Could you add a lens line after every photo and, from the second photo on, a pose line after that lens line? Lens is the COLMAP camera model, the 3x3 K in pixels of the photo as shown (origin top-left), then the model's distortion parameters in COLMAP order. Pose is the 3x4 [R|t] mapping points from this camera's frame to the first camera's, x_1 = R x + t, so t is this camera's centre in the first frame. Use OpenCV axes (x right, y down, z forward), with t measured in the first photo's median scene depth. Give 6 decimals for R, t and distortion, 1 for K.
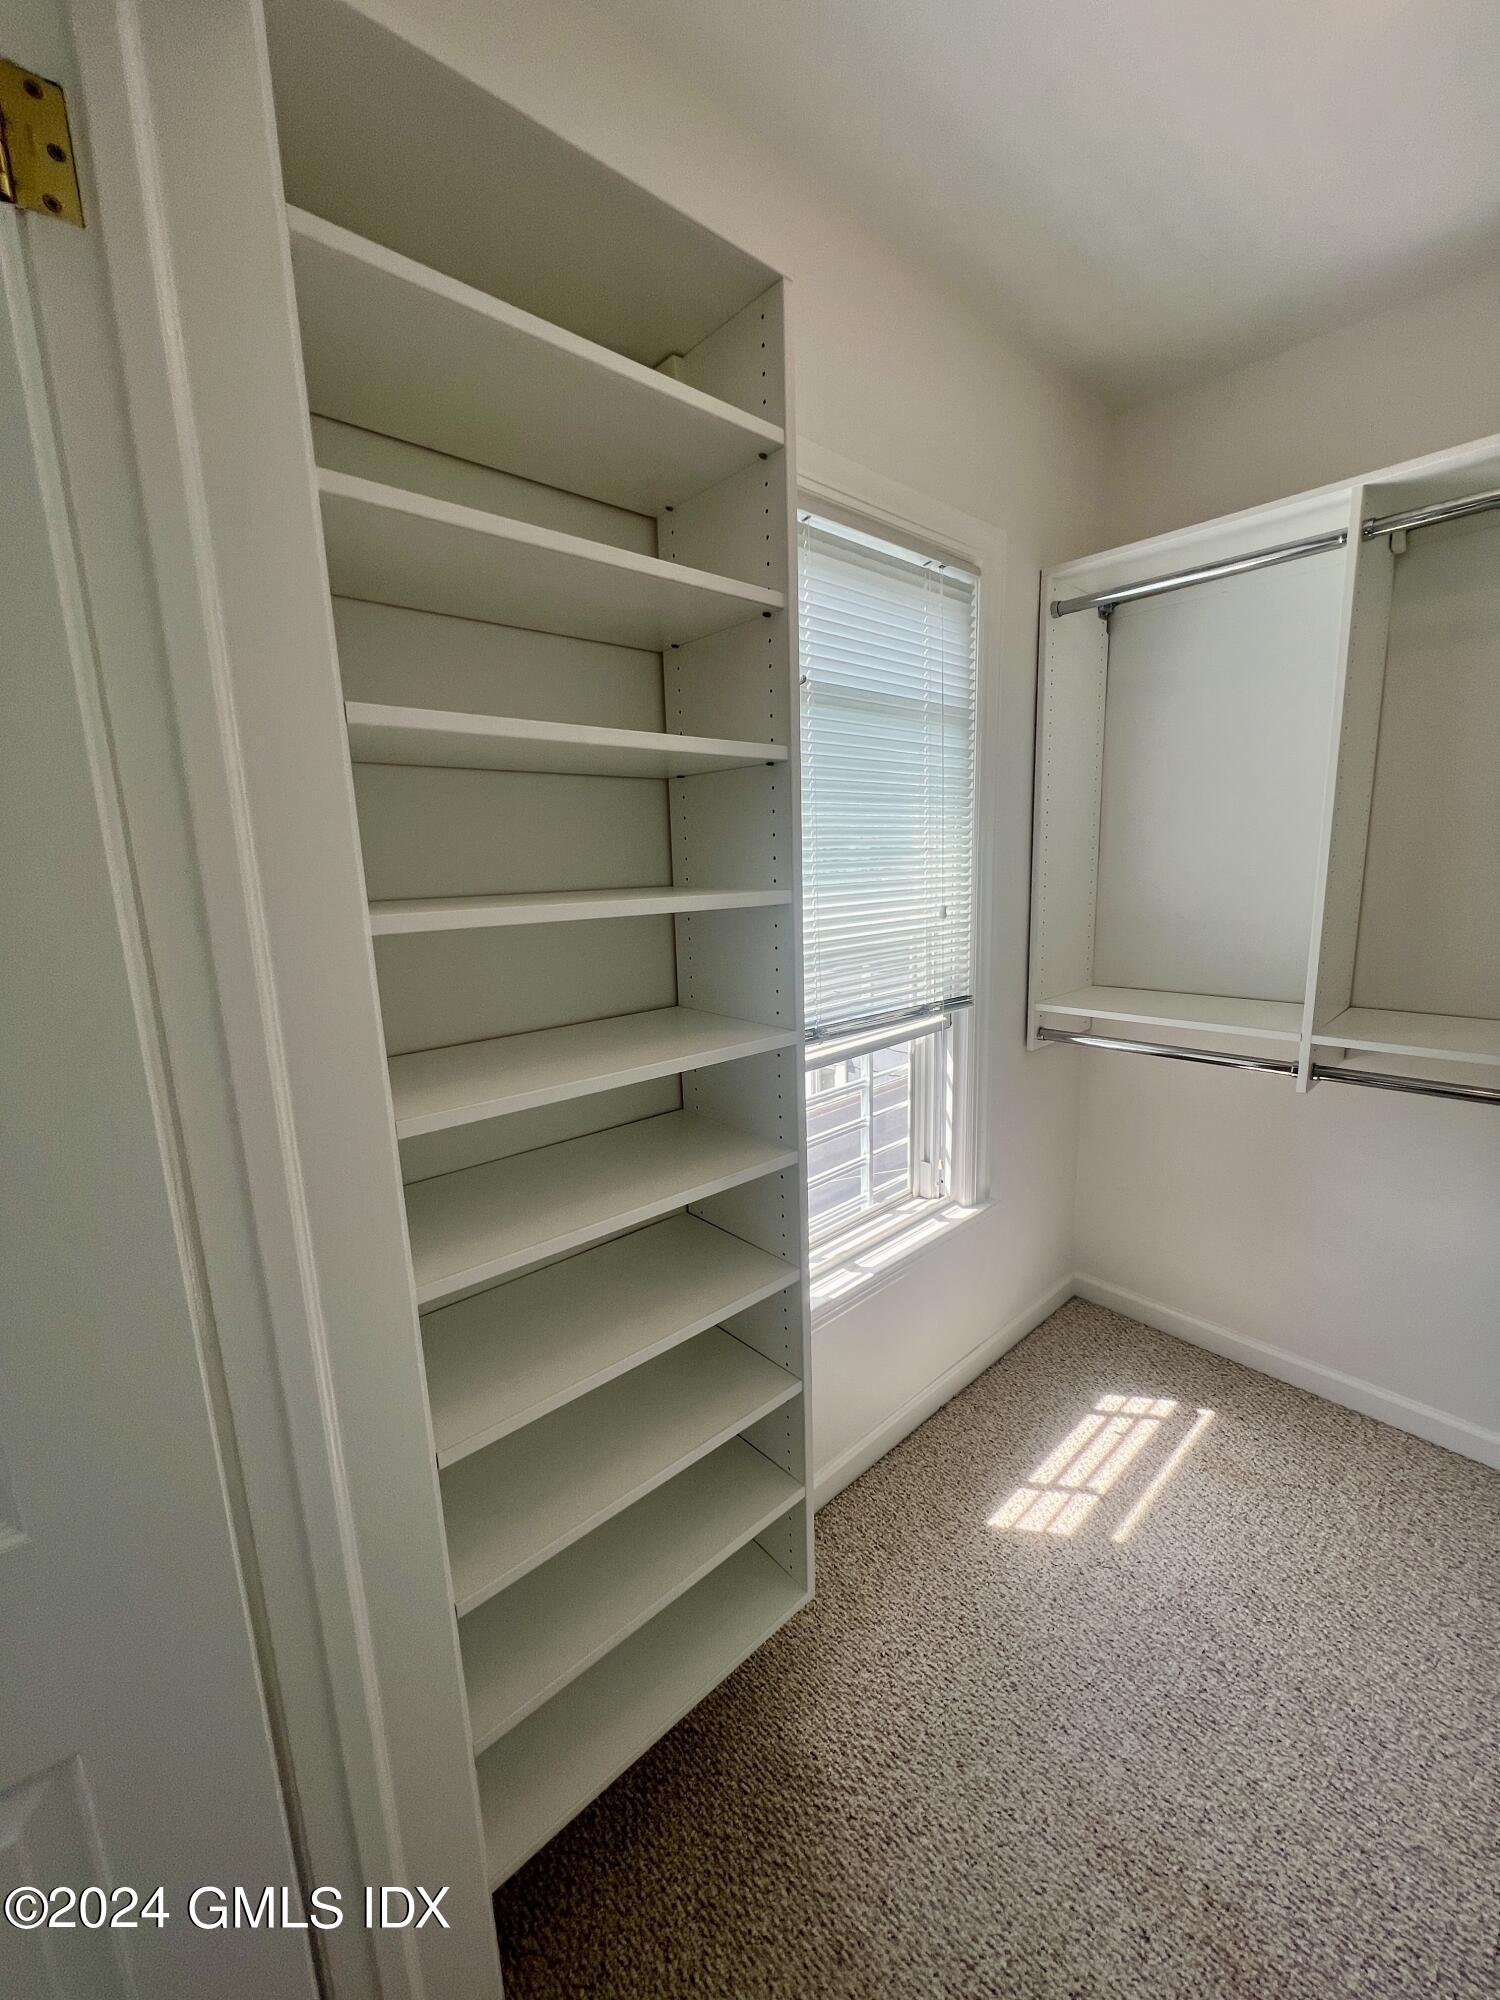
lens RADIAL K [[800.5, 0, 752.3], [0, 800.5, 1003.7], [0, 0, 1]] dist [-0.001436, 0.000655]
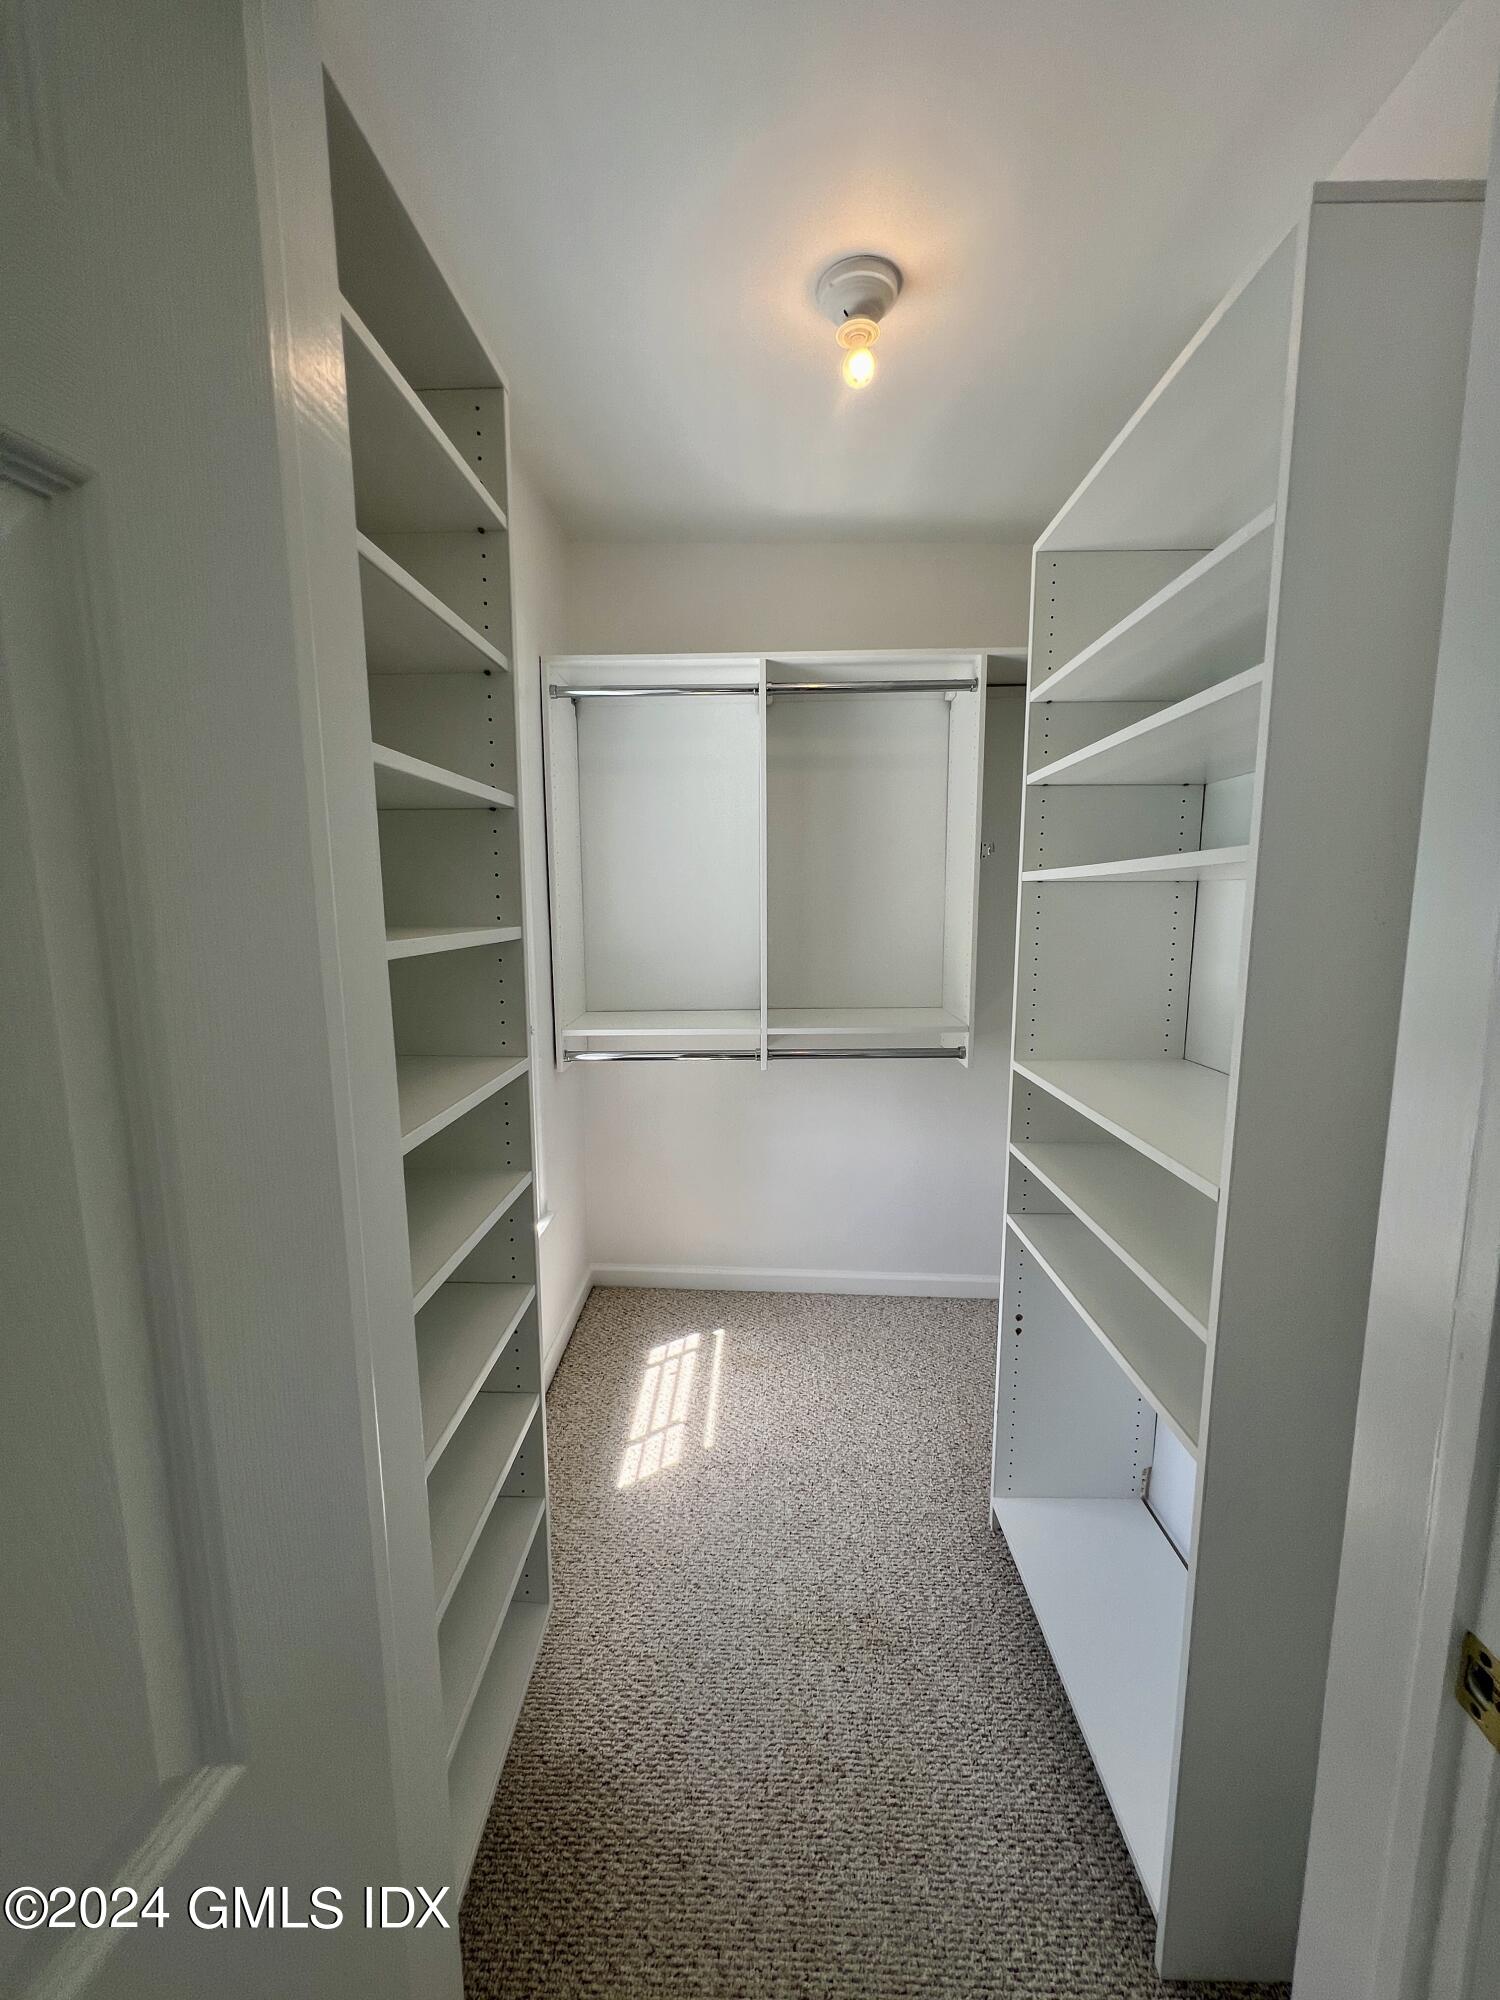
lens RADIAL K [[800.5, 0, 746.4], [0, 800.5, 1004.4], [0, 0, 1]] dist [-0.001436, 0.000655]
pose [[0.698560, -0.073723, 0.711744, -0.335717], [0.114717, 0.993351, -0.009700, 0.006527], [-0.706296, 0.088426, 0.702372, 0.022741]]
